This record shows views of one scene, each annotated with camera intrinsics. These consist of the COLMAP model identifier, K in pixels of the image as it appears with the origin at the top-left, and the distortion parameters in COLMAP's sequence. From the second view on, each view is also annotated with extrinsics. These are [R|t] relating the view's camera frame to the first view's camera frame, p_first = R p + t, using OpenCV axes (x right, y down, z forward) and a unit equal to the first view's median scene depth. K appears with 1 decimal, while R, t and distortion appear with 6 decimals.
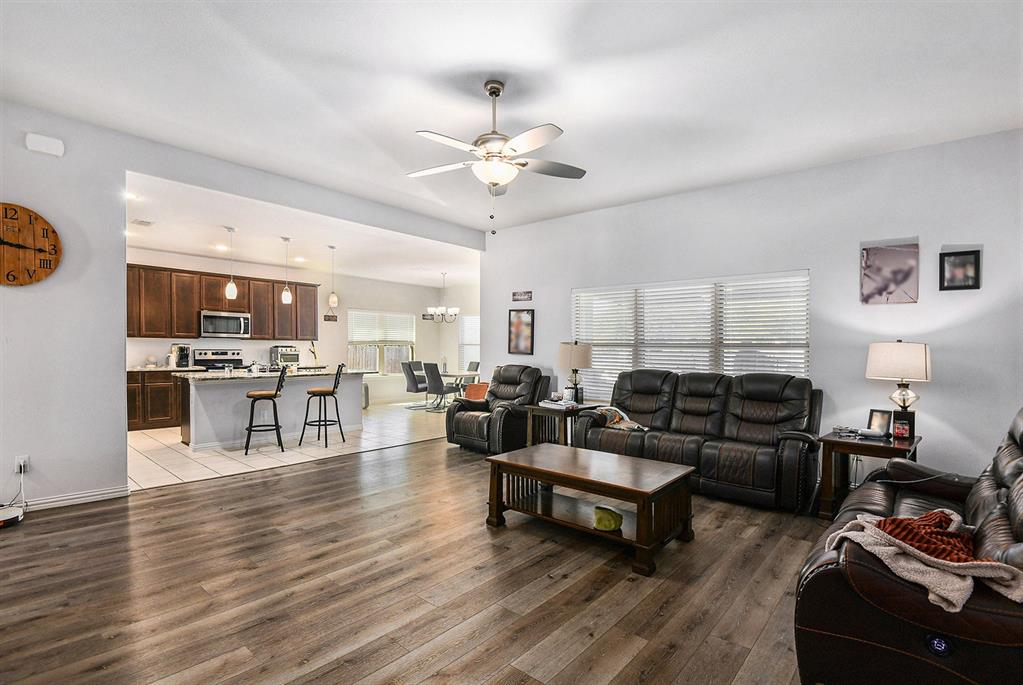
lens RADIAL K [[481.1, 0, 511.5], [0, 481.1, 342.5], [0, 0, 1]] dist [-0.014661, -0.001307]
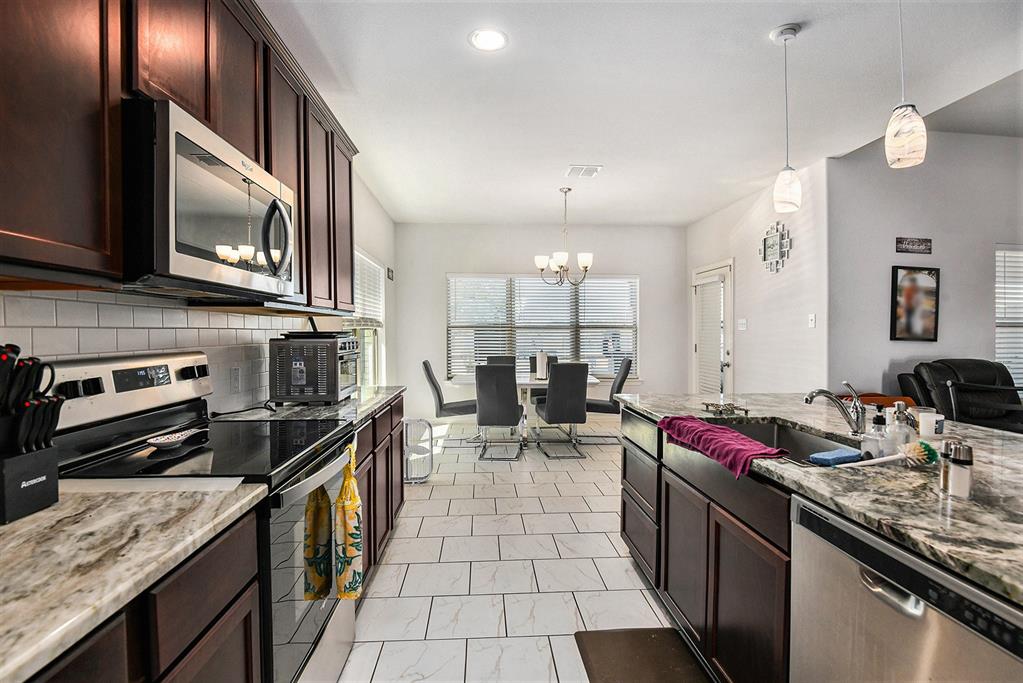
lens RADIAL K [[474.3, 0, 511.5], [0, 474.3, 341.5], [0, 0, 1]] dist [-0.012298, -0.018017]
pose [[0.718861, -0.026175, 0.694661, -0.647476], [0.001979, 0.999364, 0.035608, 0.003060], [-0.695151, -0.024222, 0.718456, 0.791024]]
